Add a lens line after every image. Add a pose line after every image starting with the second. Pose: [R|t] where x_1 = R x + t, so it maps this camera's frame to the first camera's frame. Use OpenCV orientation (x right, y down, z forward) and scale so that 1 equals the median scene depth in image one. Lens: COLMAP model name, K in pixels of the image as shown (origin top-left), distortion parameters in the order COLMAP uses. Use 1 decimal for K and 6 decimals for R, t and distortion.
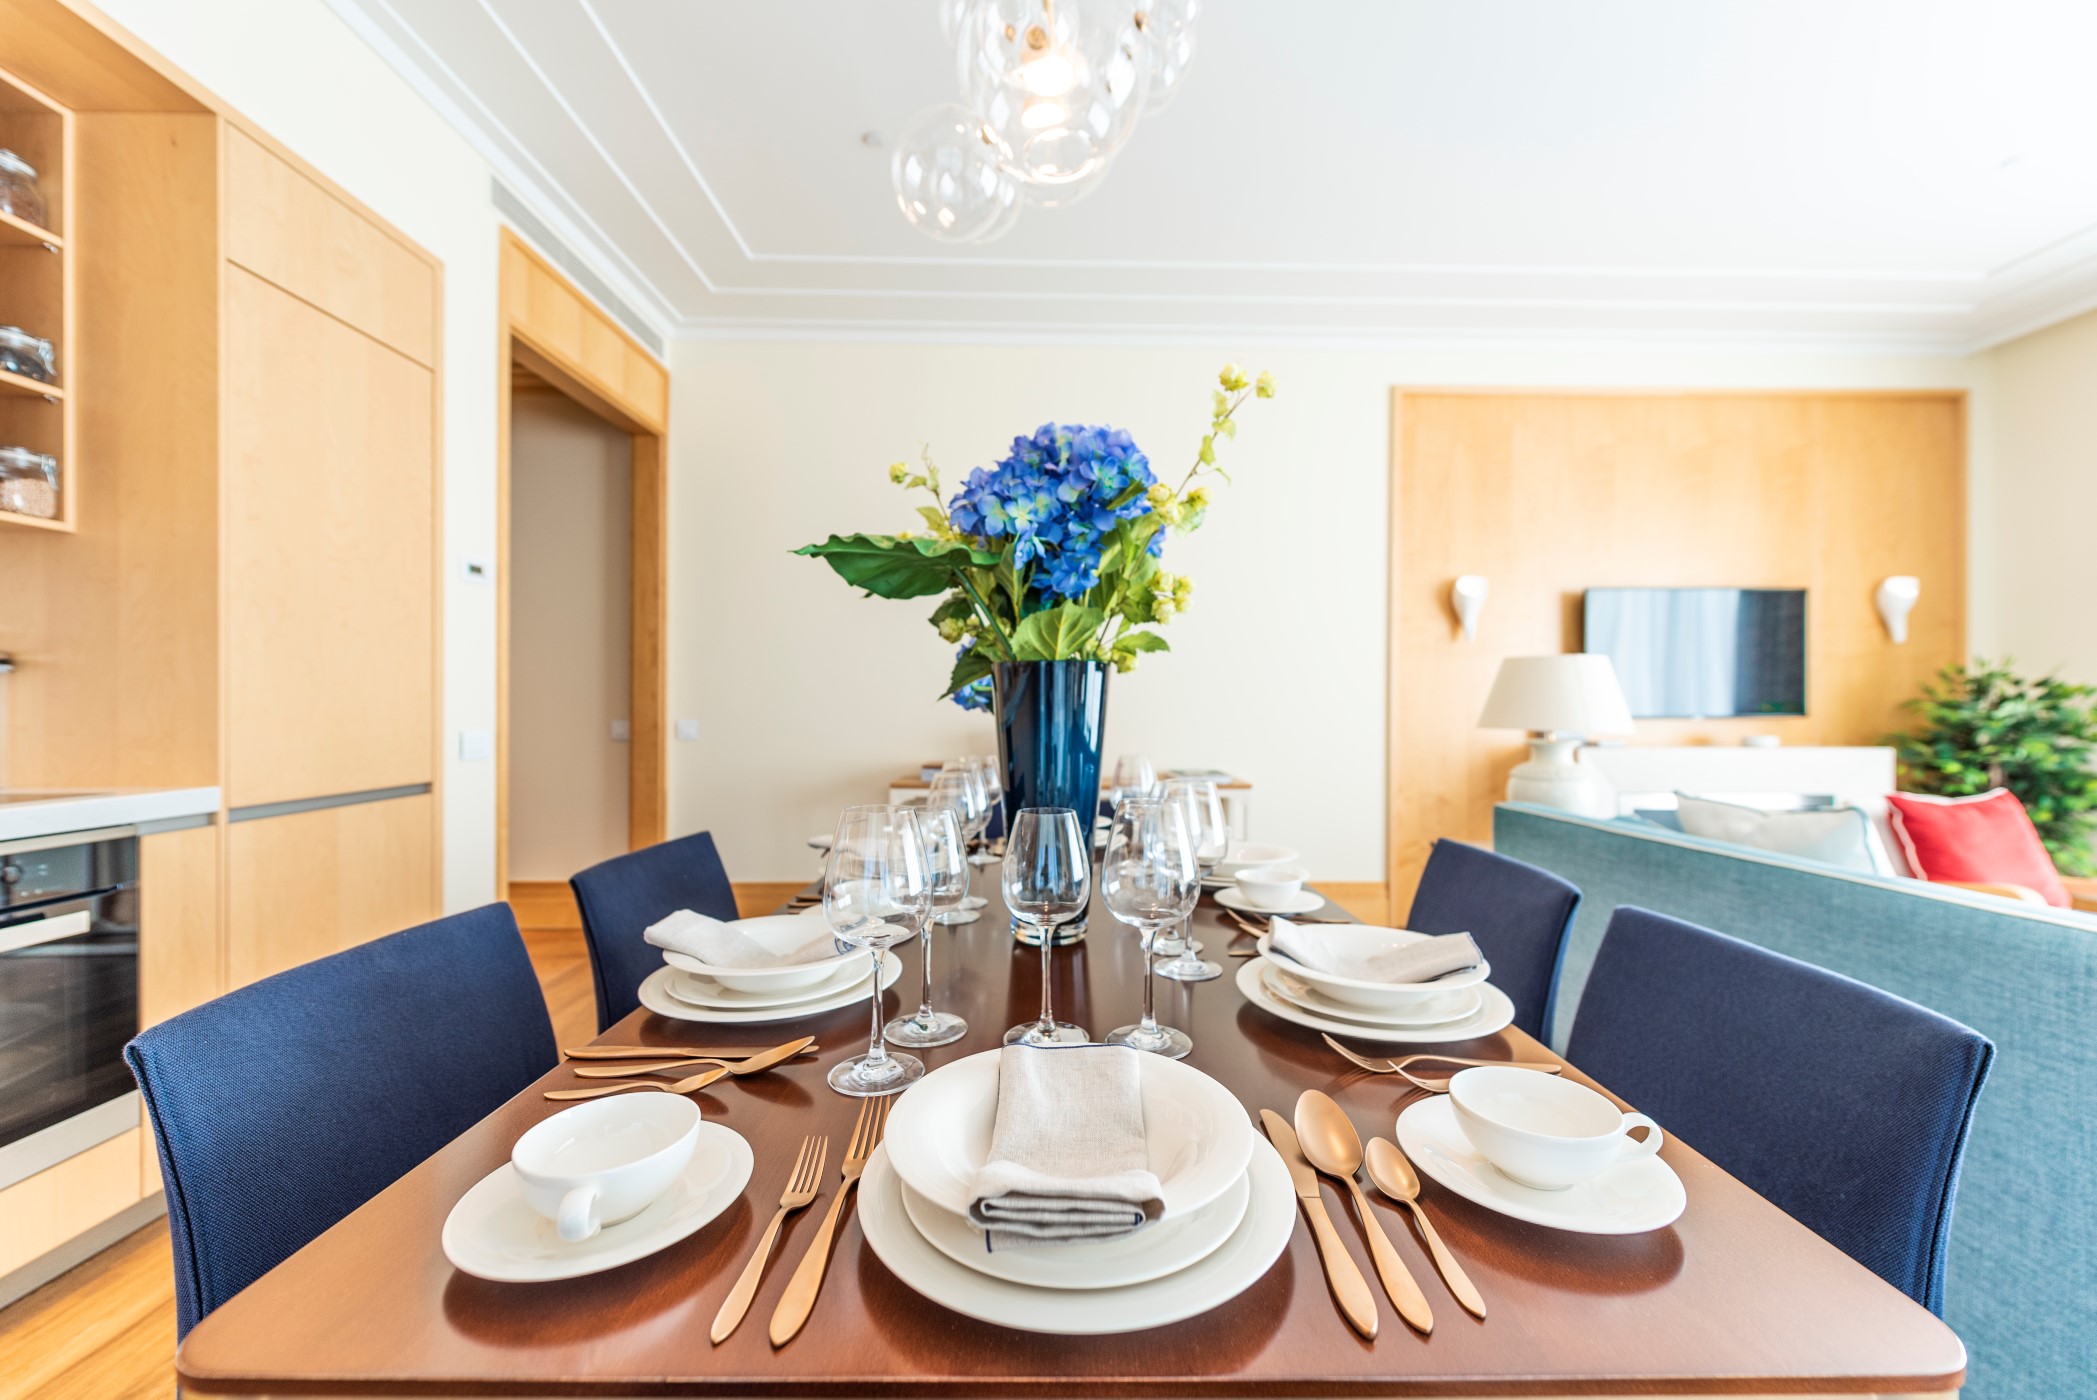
lens RADIAL K [[815.5, 0, 1064.8], [0, 815.5, 703.6], [0, 0, 1]] dist [0.007302, -0.002358]
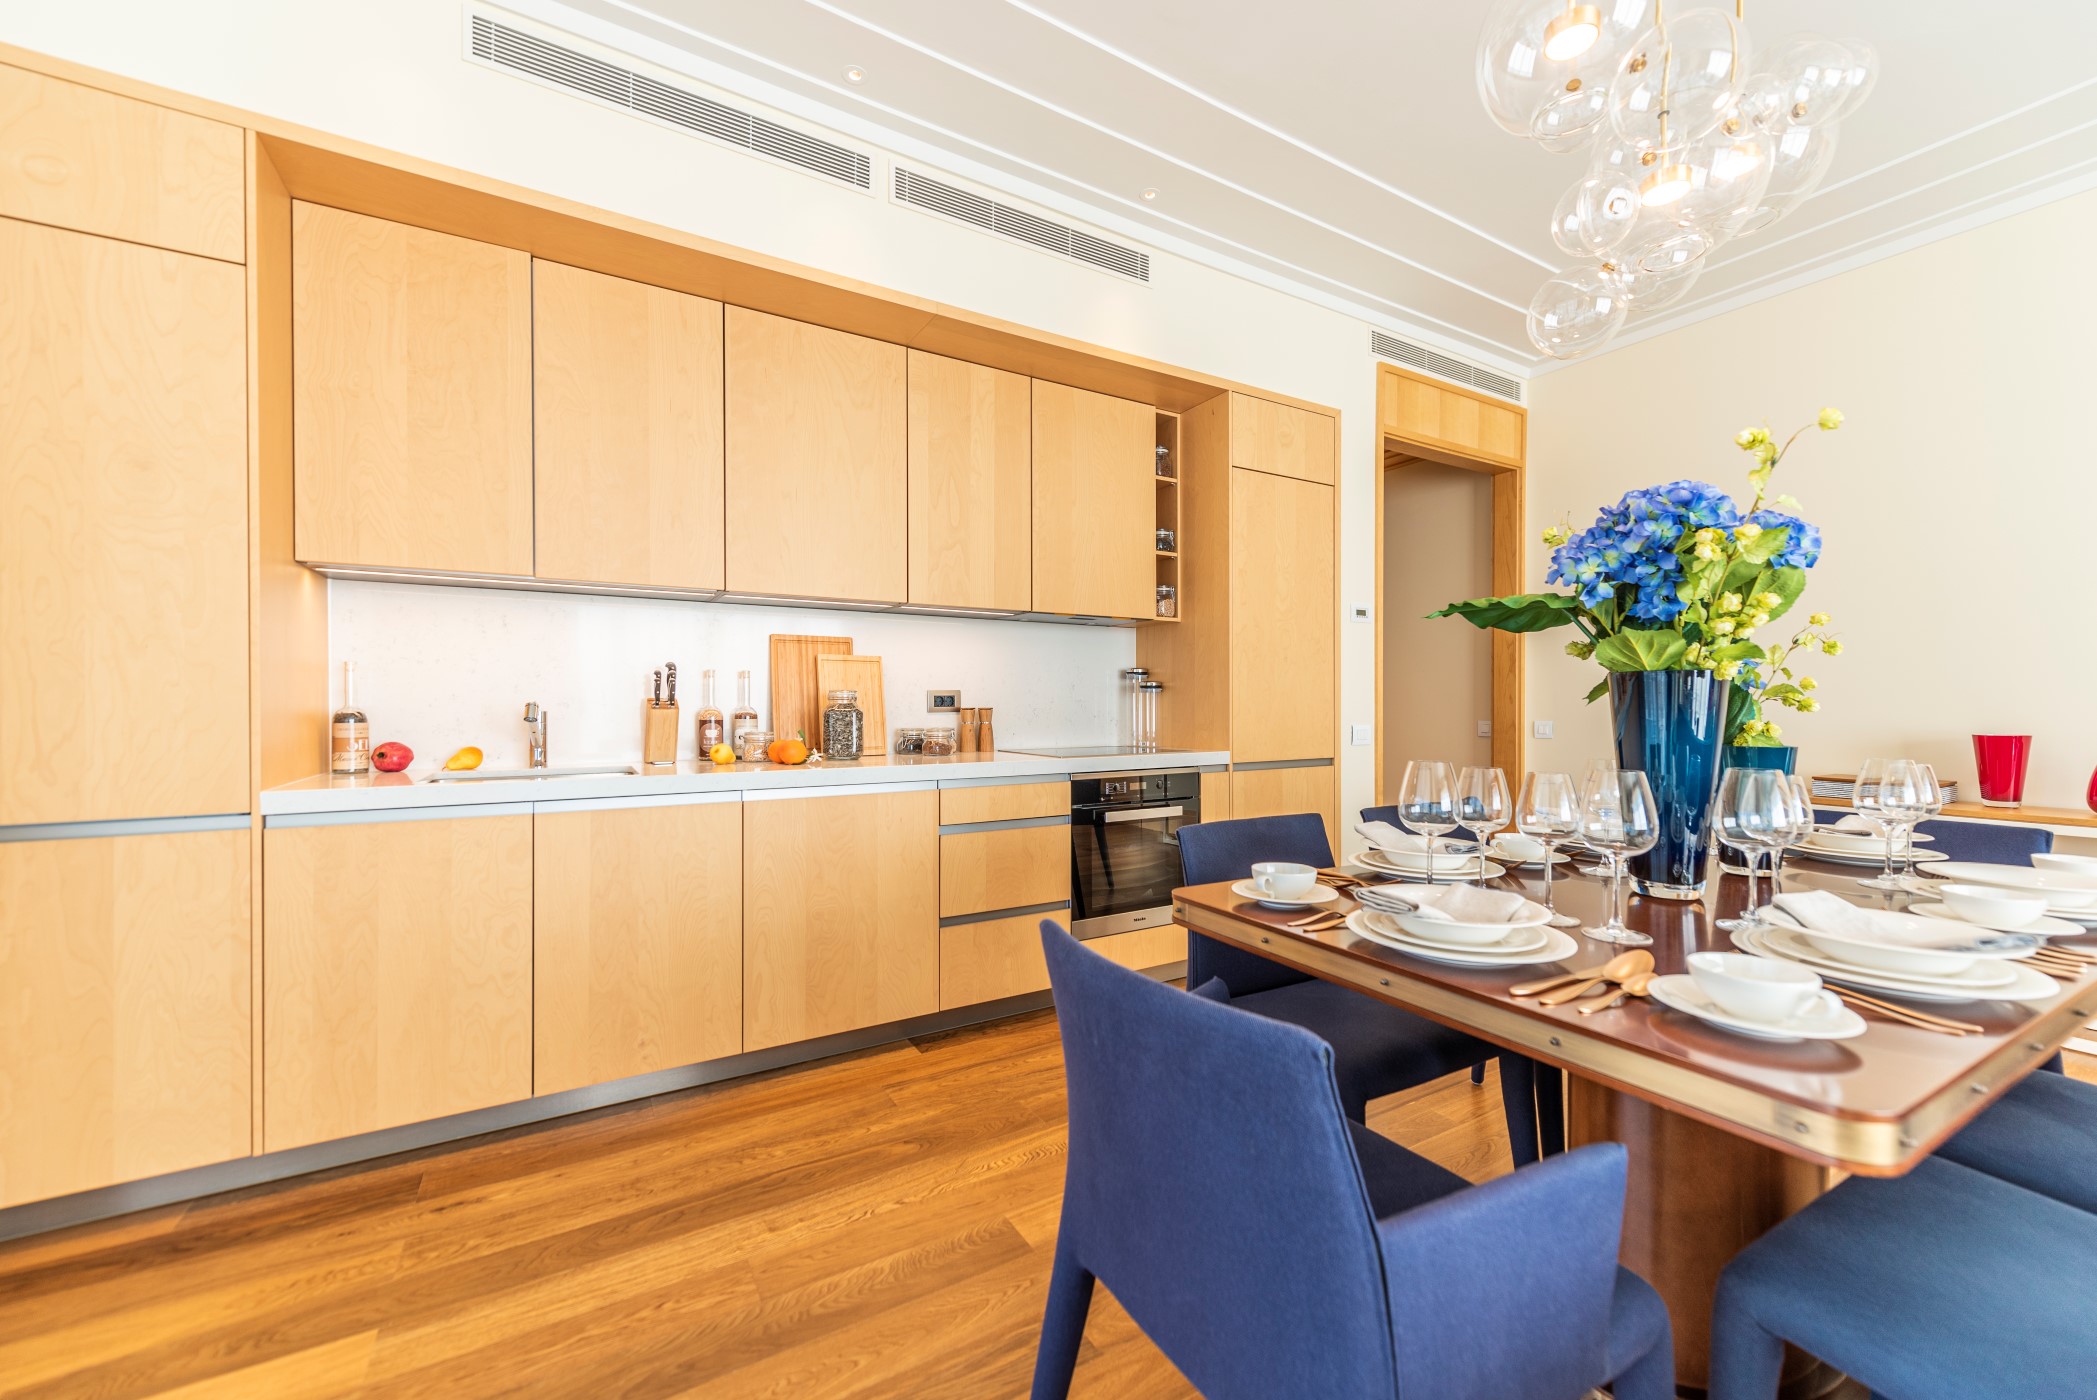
lens RADIAL K [[815.5, 0, 1046.6], [0, 815.5, 709.0], [0, 0, 1]] dist [0.007302, -0.002358]
pose [[0.485691, 0.000032, -0.874131, 0.361644], [0.003478, 0.999992, 0.001969, 0.000965], [0.874124, -0.003997, 0.485687, -0.247841]]
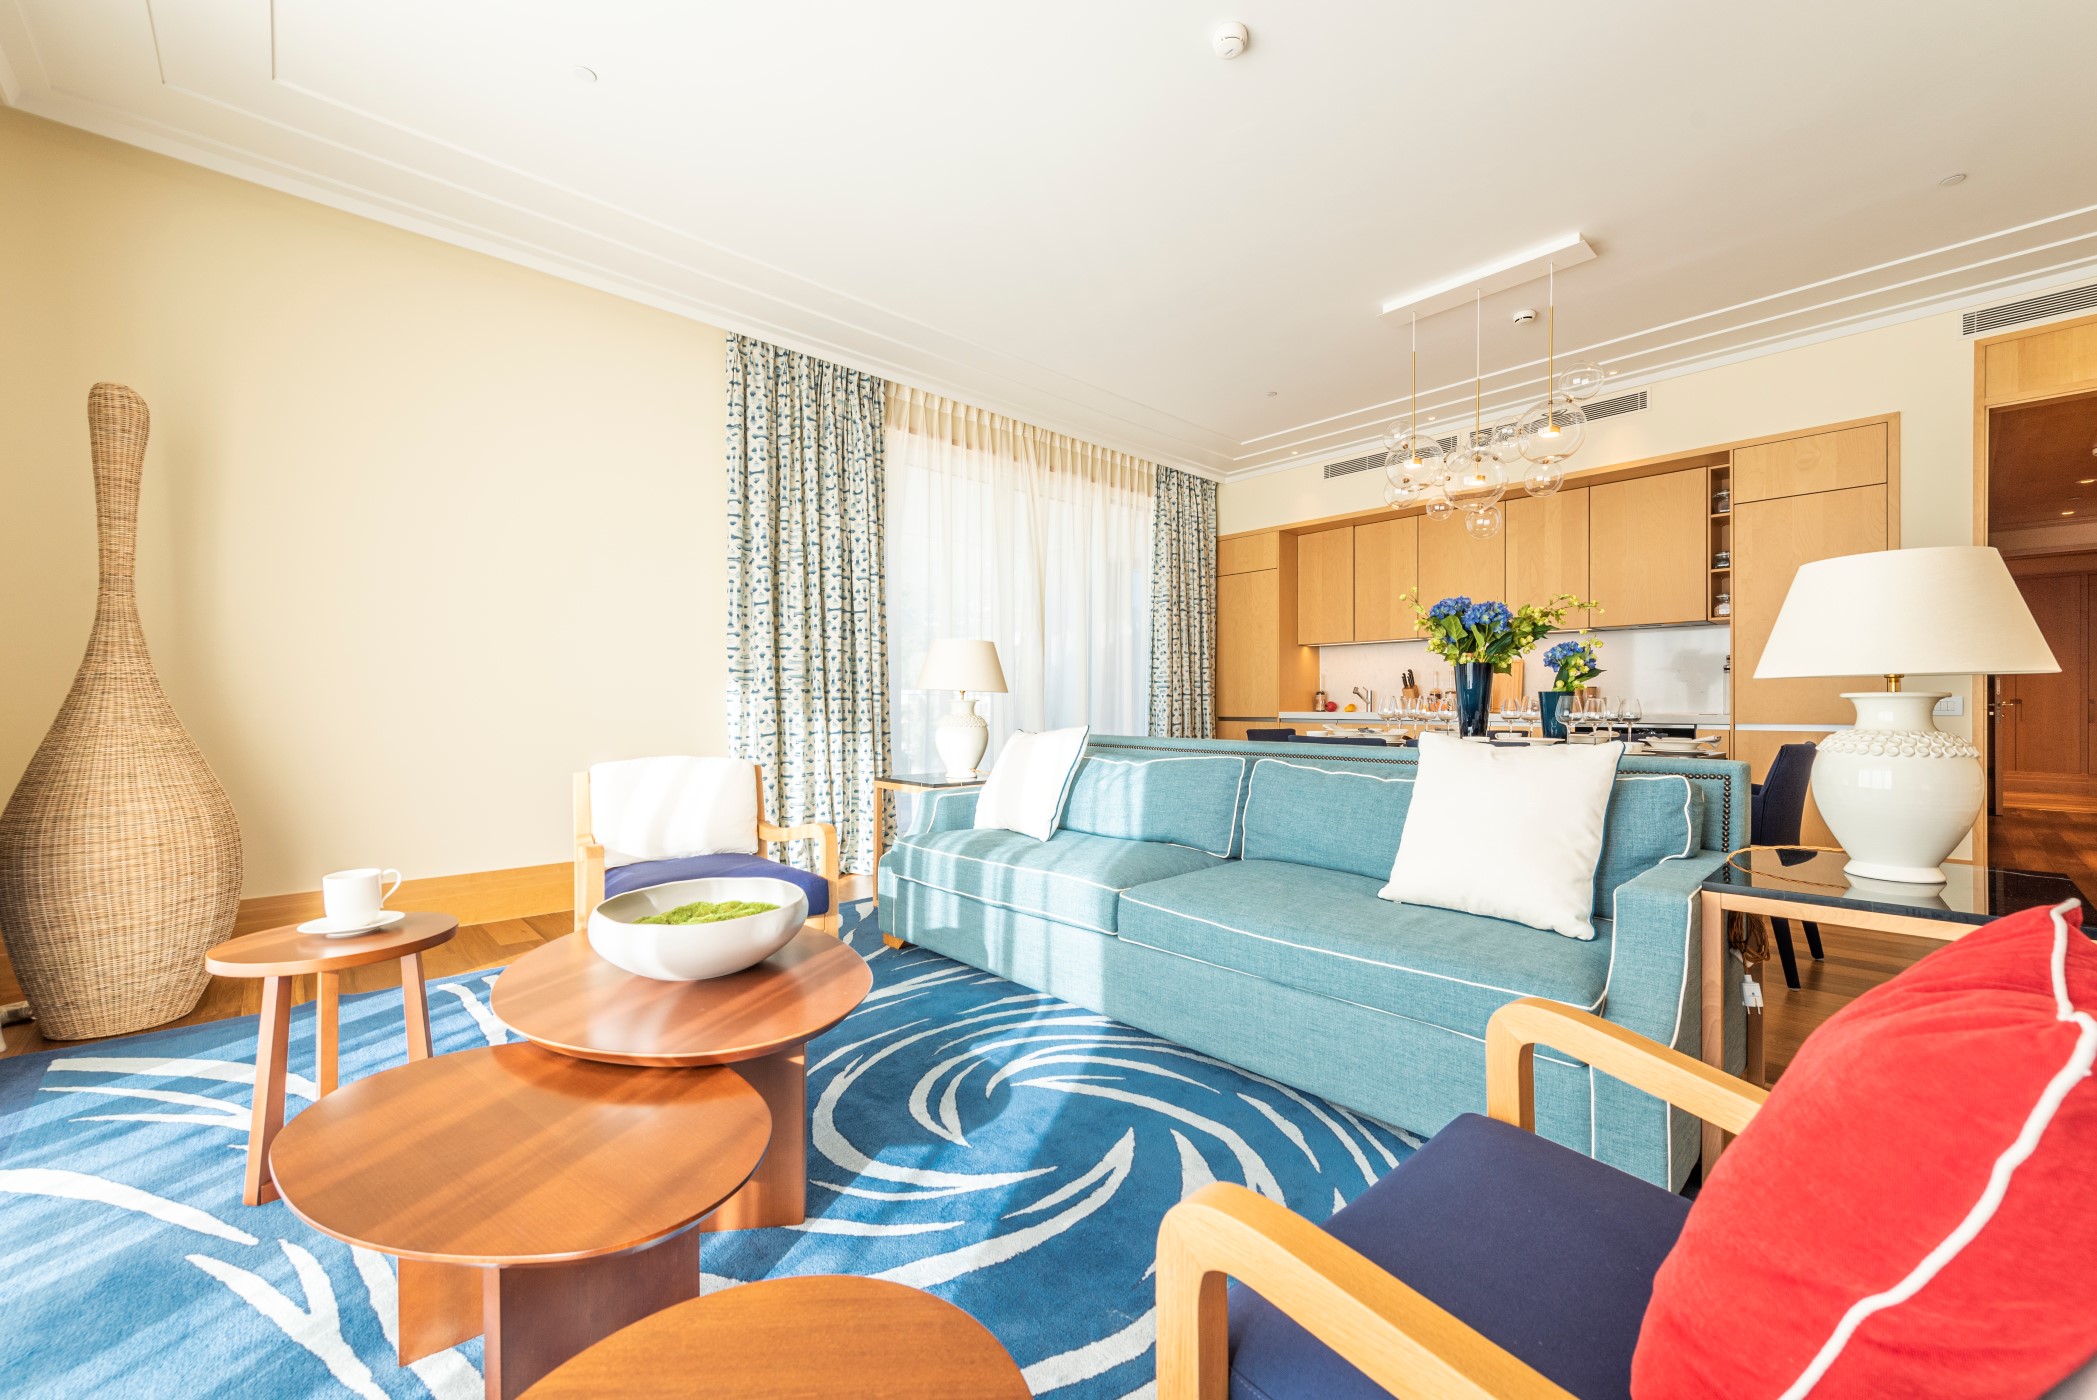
lens RADIAL K [[815.5, 0, 1087.4], [0, 815.5, 716.0], [0, 0, 1]] dist [0.007302, -0.002358]
pose [[-0.743593, 0.005968, -0.668606, 2.018635], [-0.002622, 0.999926, 0.011841, 0.078551], [0.668628, 0.010558, -0.743523, 1.461025]]
